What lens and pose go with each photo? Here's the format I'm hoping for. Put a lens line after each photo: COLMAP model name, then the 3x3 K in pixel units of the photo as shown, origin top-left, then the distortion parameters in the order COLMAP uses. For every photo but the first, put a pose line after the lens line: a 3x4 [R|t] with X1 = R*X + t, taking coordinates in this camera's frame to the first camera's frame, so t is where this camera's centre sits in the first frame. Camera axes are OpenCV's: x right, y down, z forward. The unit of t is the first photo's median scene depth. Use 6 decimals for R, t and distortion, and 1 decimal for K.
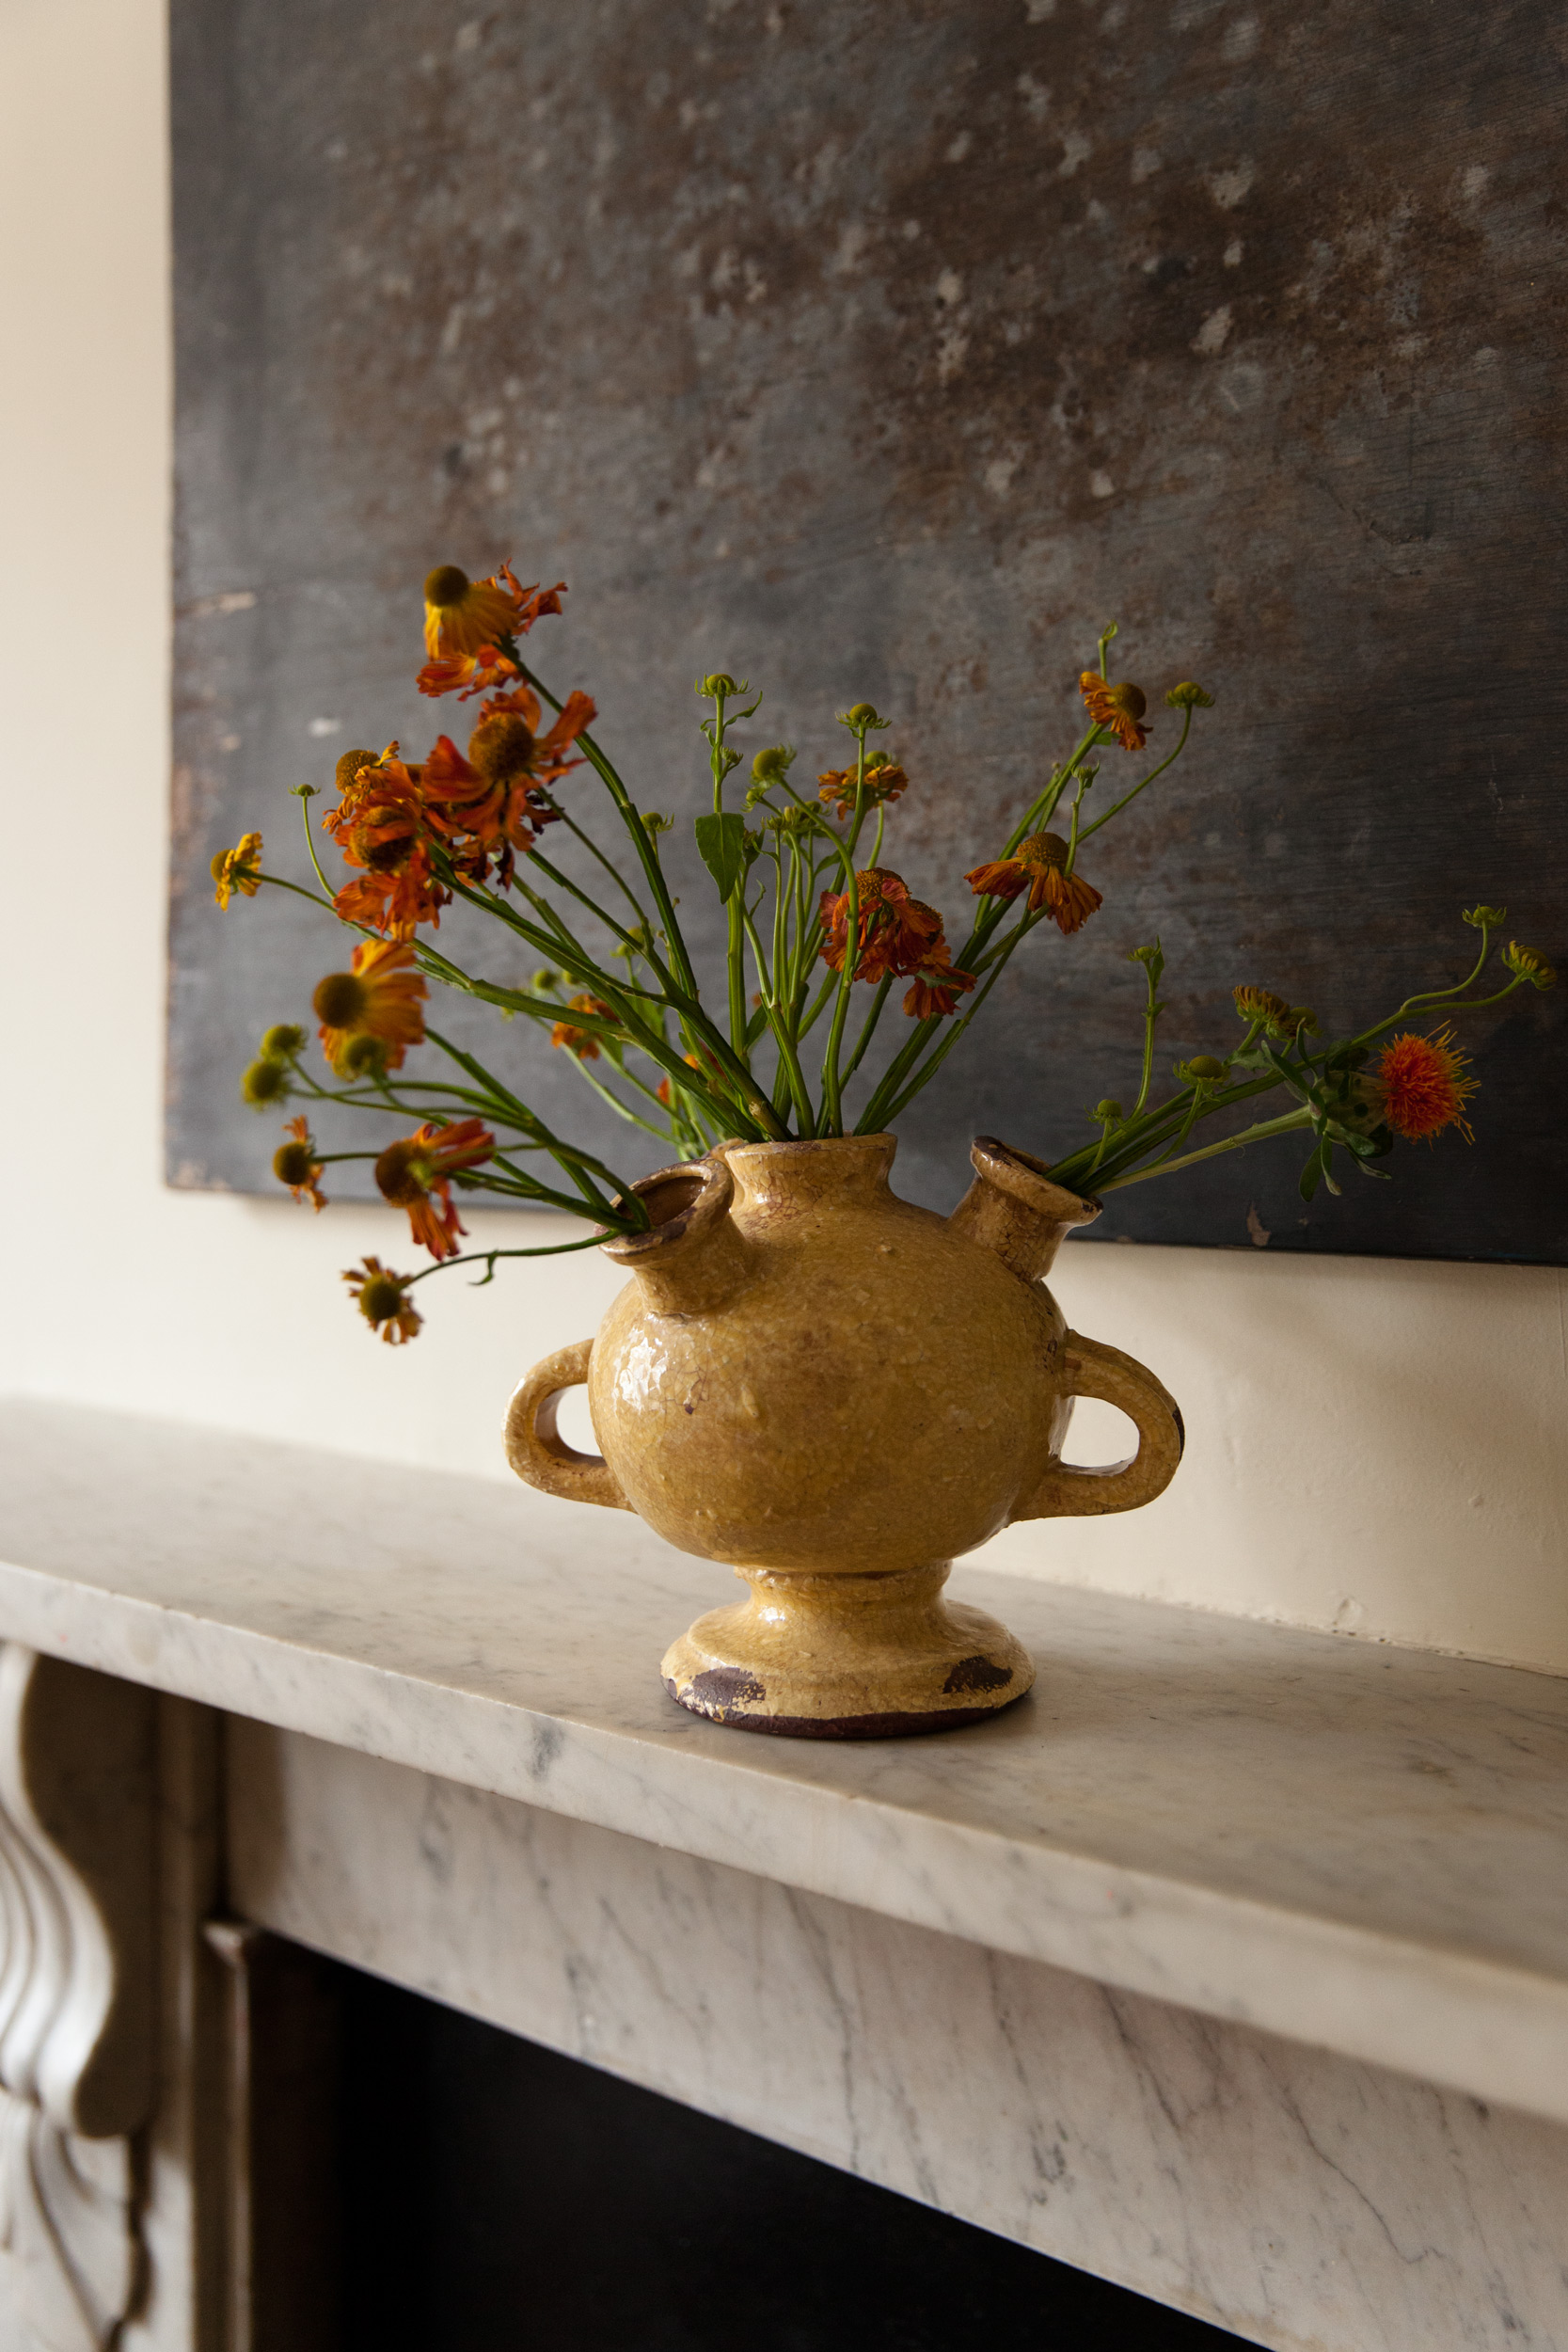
lens RADIAL K [[2299.6, 0, 785.8], [0, 2299.6, 941.8], [0, 0, 1]] dist [0.005680, 0.001964]
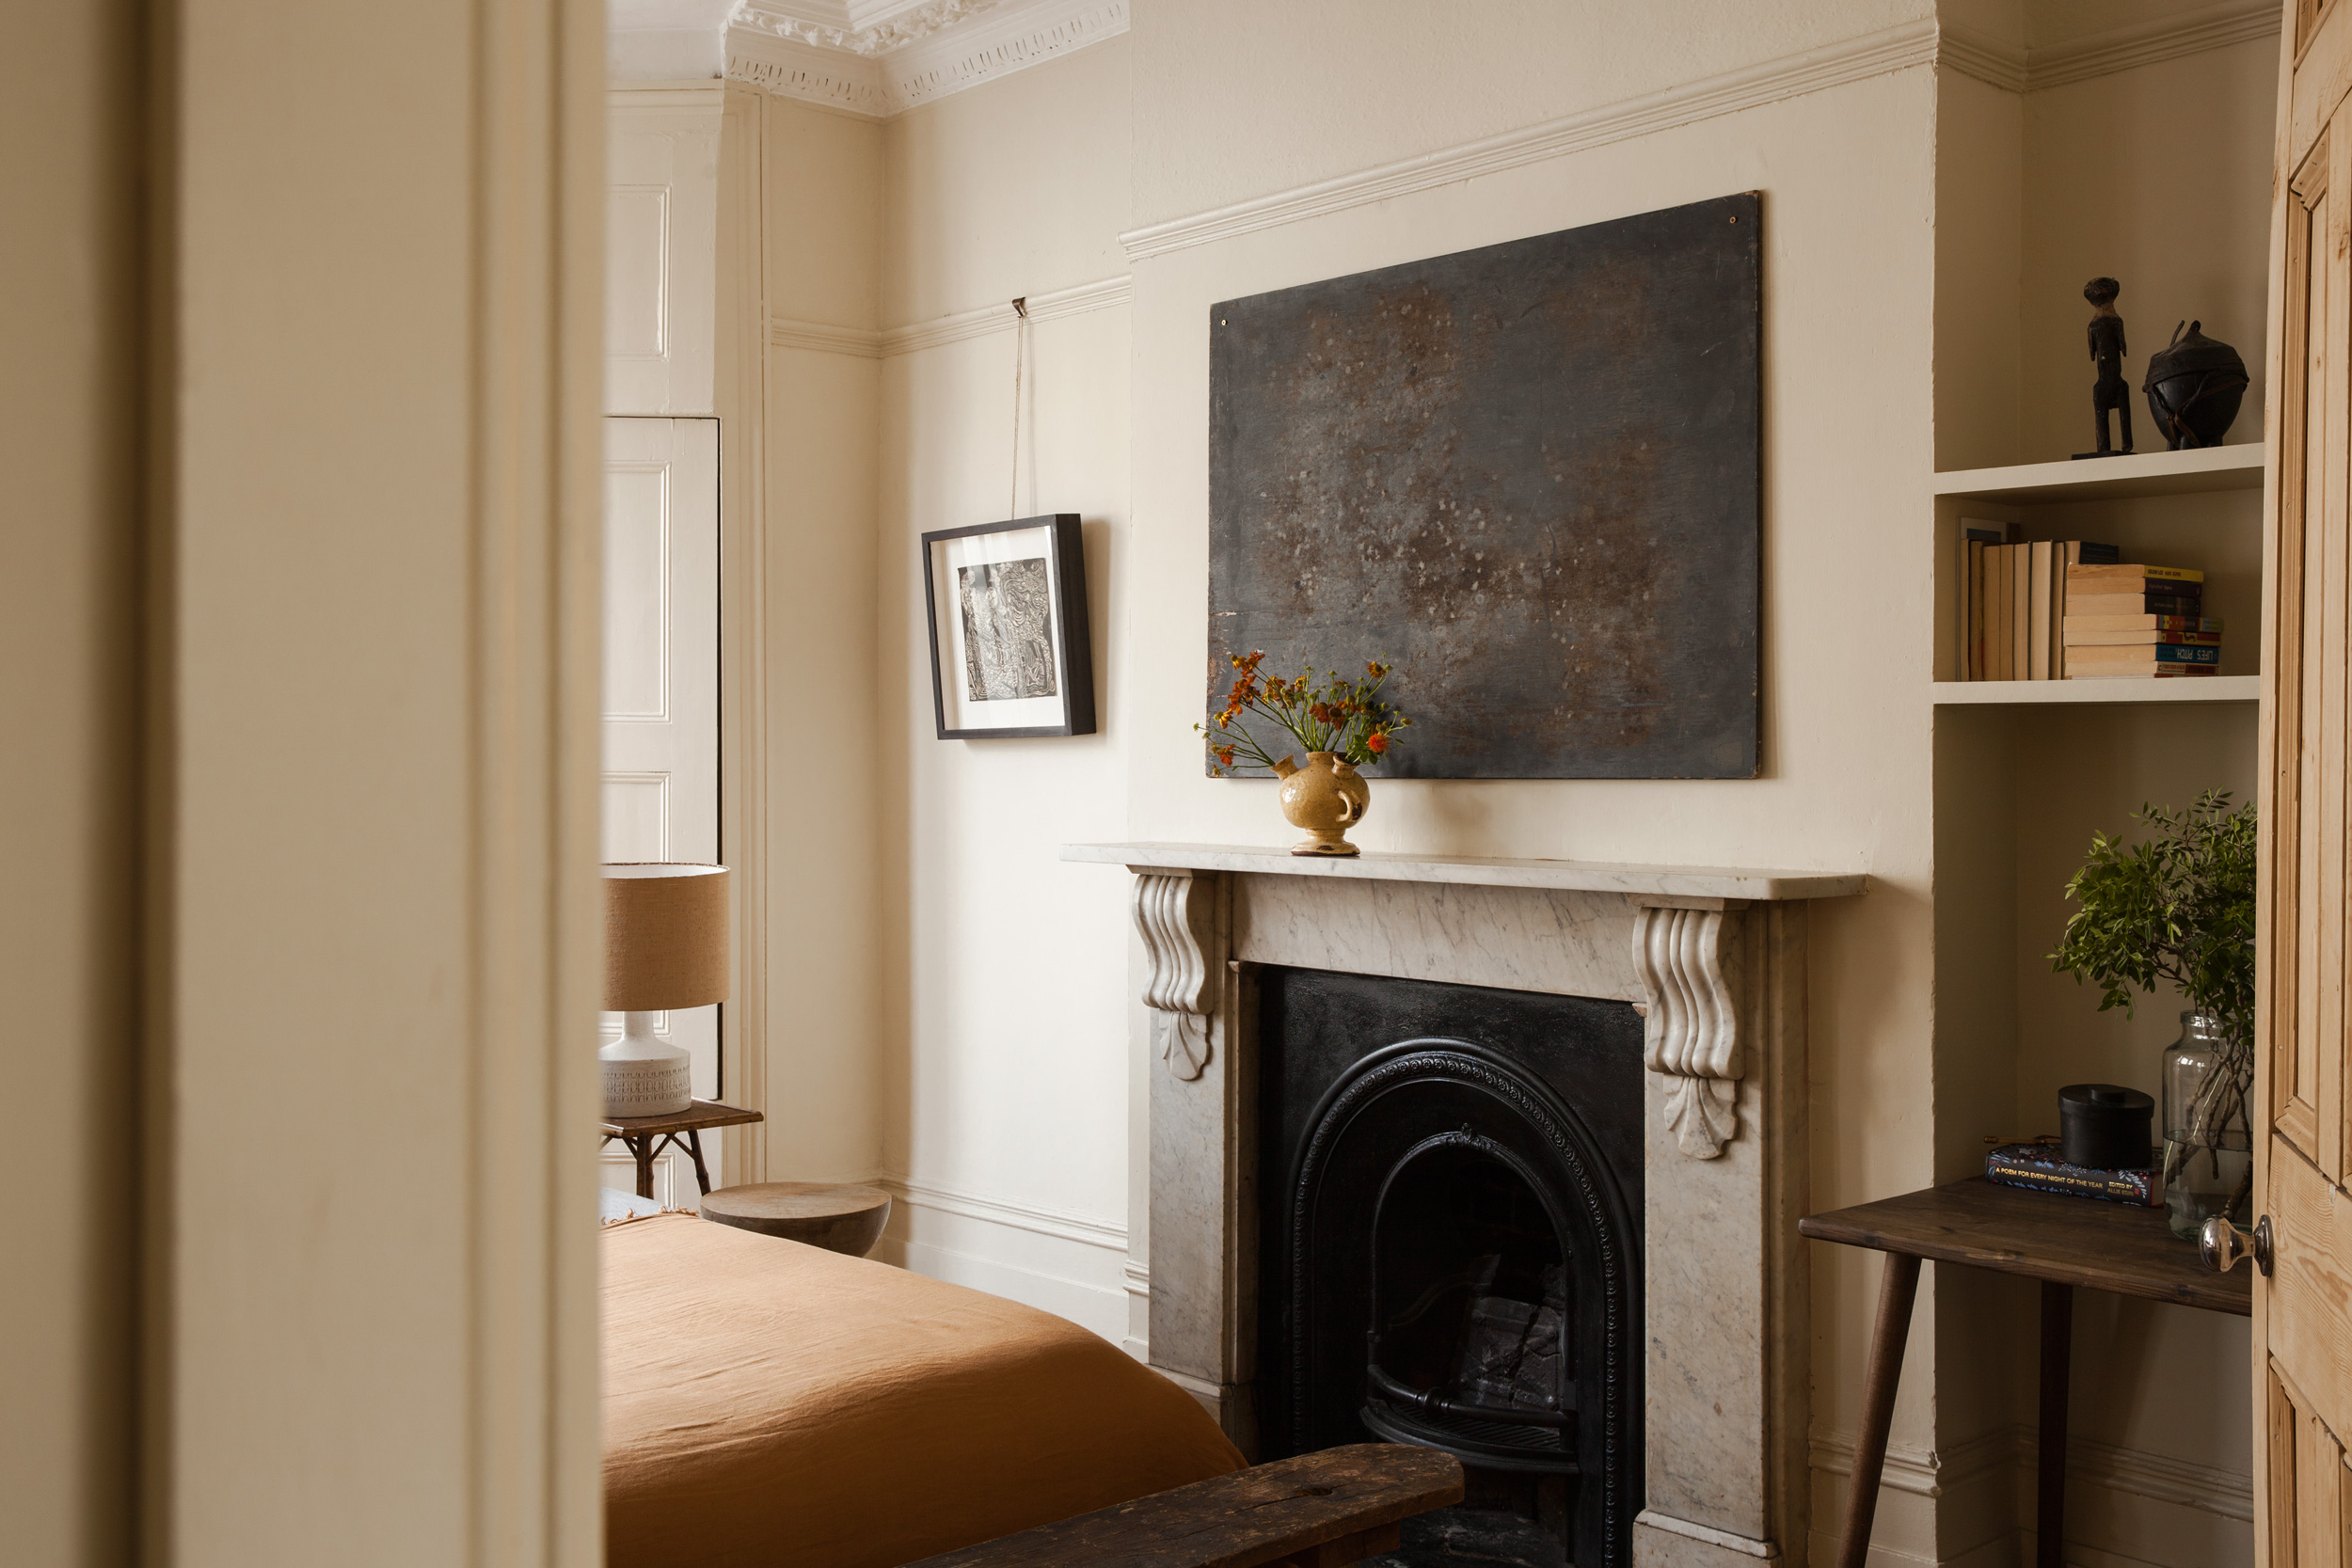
lens RADIAL K [[2299.6, 0, 1138.4], [0, 2299.6, 782.7], [0, 0, 1]] dist [0.005680, 0.001964]
pose [[0.994050, 0.017613, -0.107495, 0.011672], [-0.012729, 0.998863, 0.045950, -0.060537], [0.108182, -0.044308, 0.993143, -3.300586]]
